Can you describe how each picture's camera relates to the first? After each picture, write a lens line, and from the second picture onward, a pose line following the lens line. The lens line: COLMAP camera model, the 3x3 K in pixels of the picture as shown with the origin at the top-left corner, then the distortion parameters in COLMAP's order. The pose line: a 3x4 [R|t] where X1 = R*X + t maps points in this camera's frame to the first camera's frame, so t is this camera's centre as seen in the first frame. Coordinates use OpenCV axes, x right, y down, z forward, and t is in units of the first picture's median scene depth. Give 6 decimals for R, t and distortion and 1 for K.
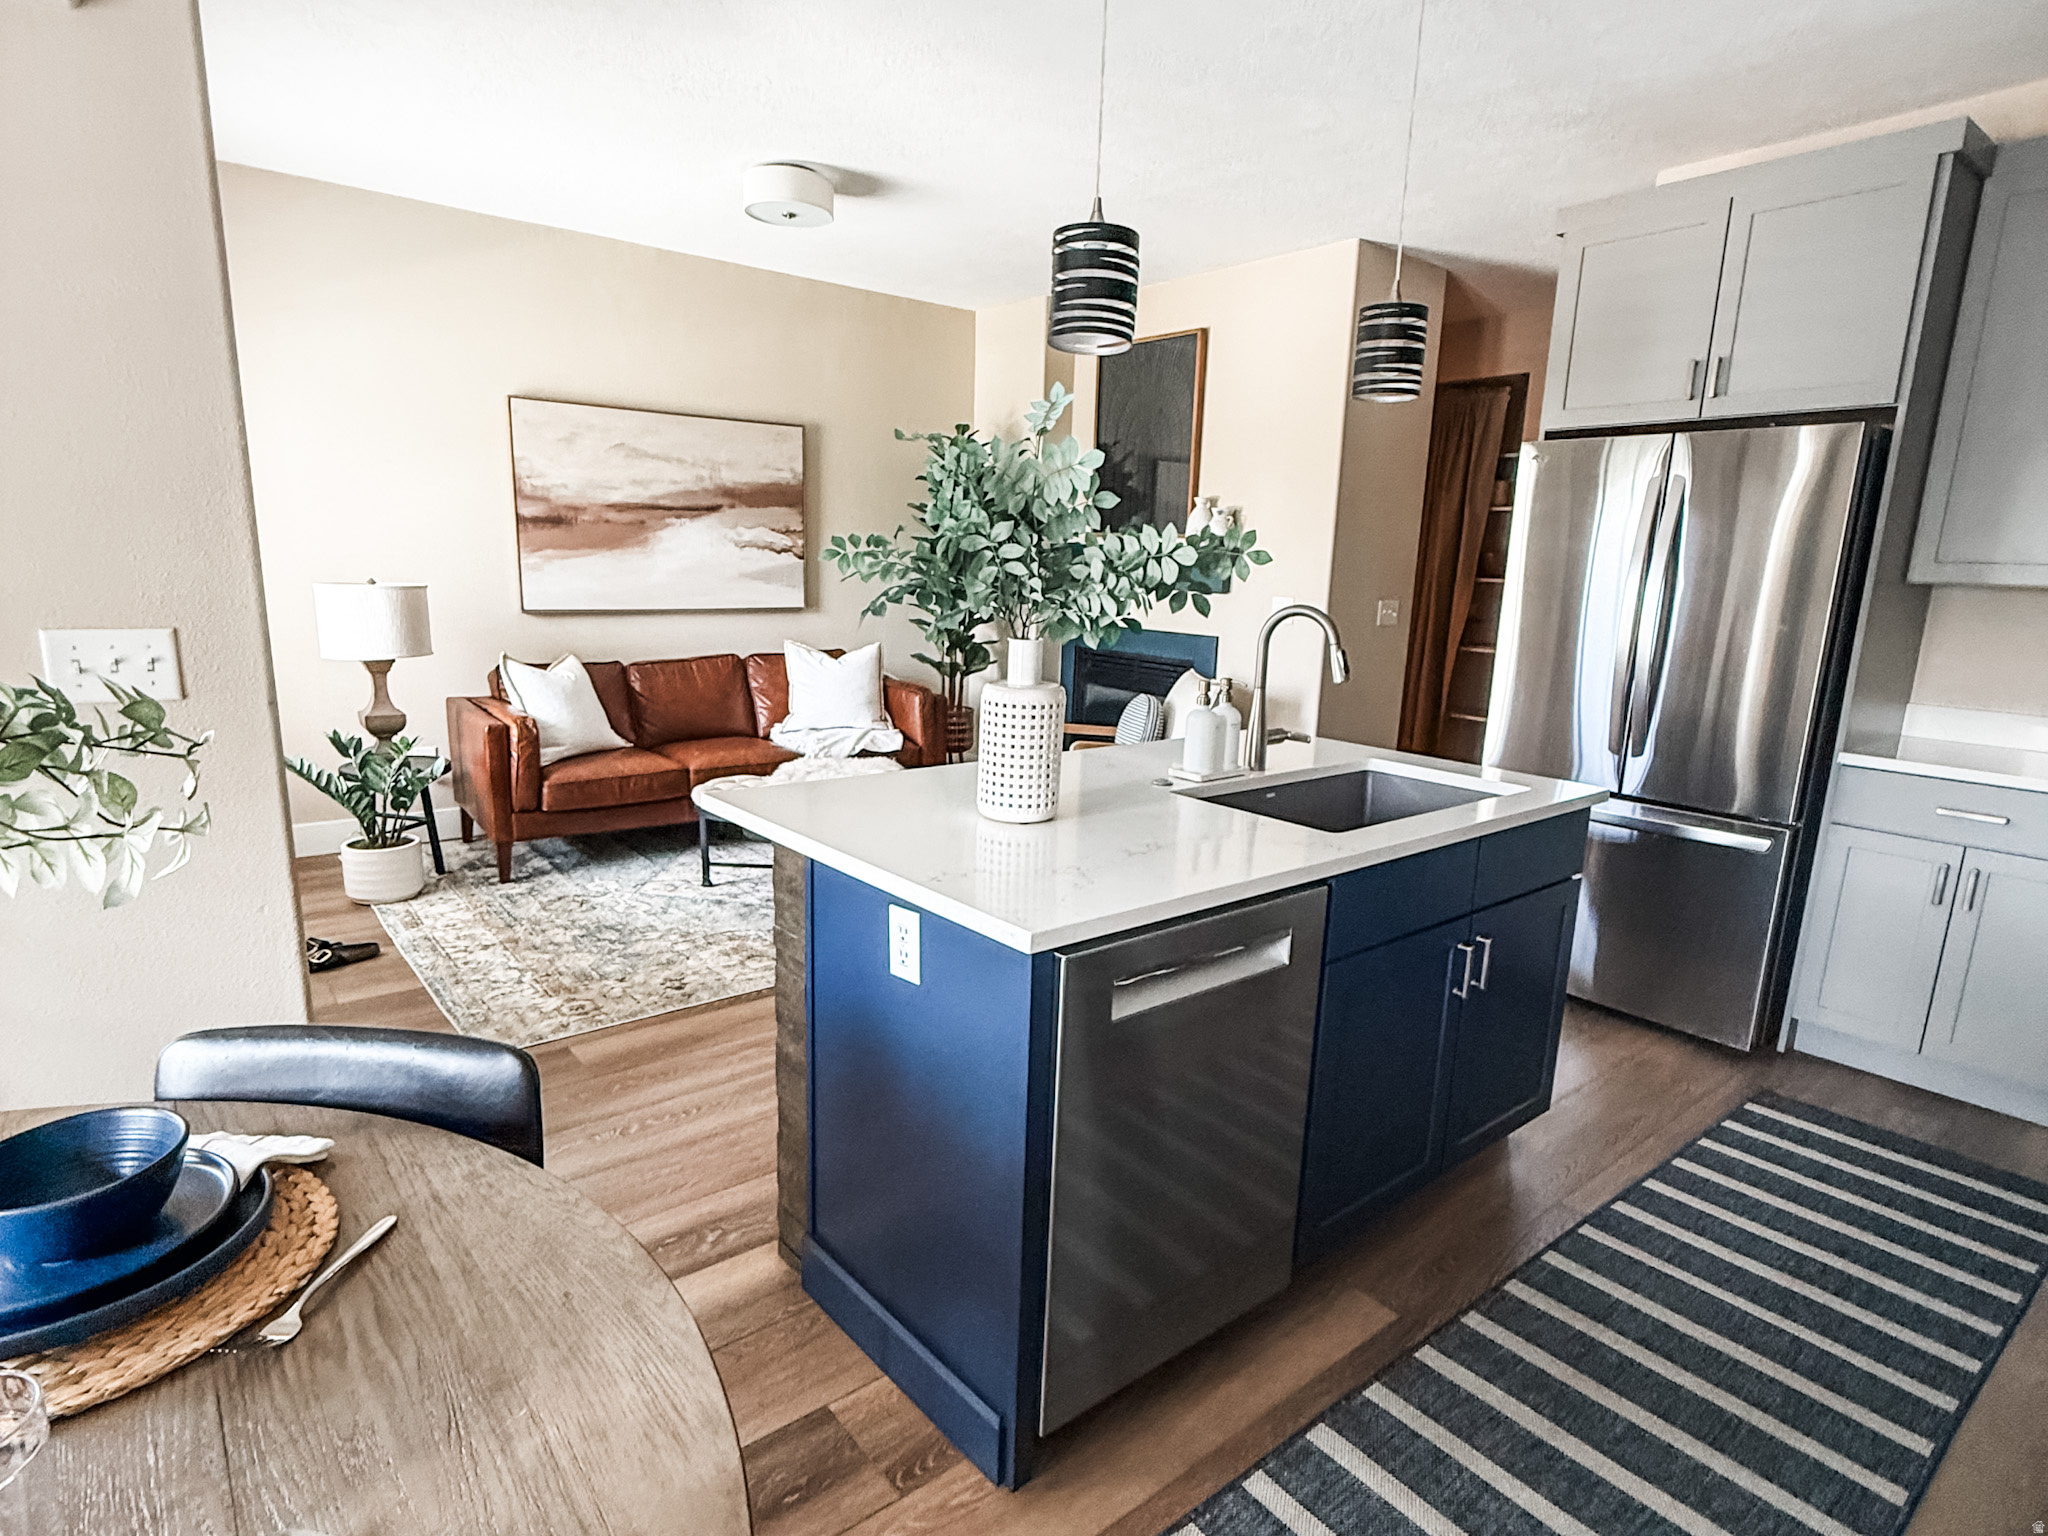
lens RADIAL K [[1066.6, 0, 1024.0], [0, 1066.6, 768.0], [0, 0, 1]] dist [-0.000104, -0.000136]
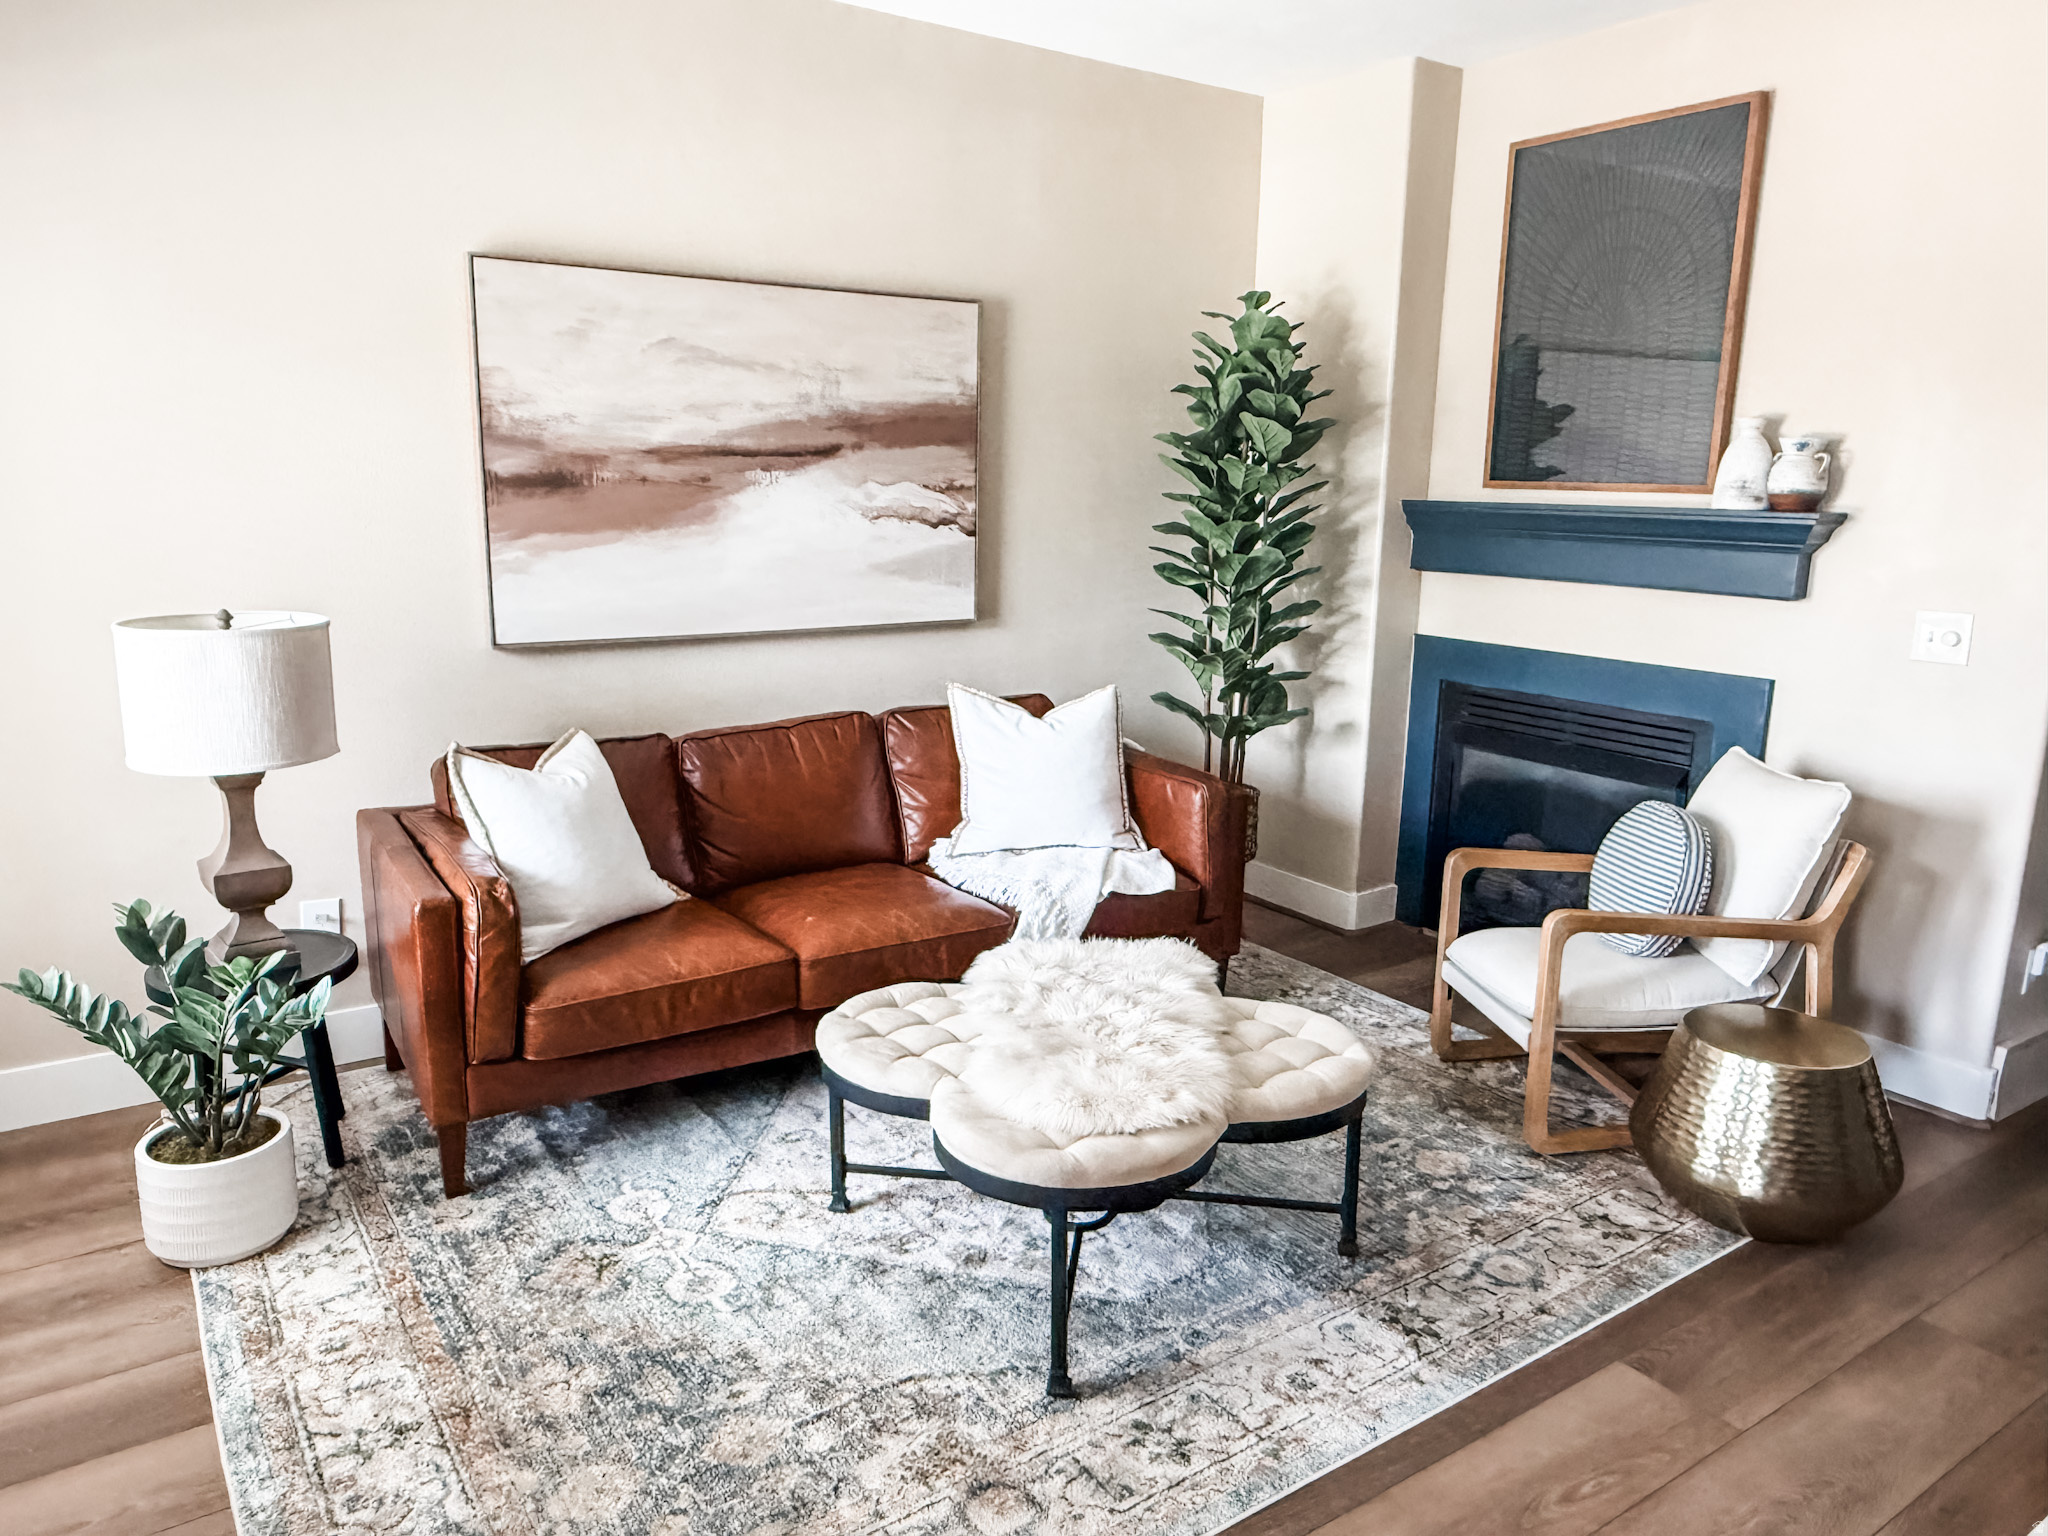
lens RADIAL K [[1379.8, 0, 1023.5], [0, 1379.8, 746.5], [0, 0, 1]] dist [-0.003832, -0.002361]
pose [[0.996404, 0.002058, -0.084706, -0.139030], [-0.002780, 0.999961, -0.008412, -0.090666], [0.084685, 0.008617, 0.996371, 0.317166]]
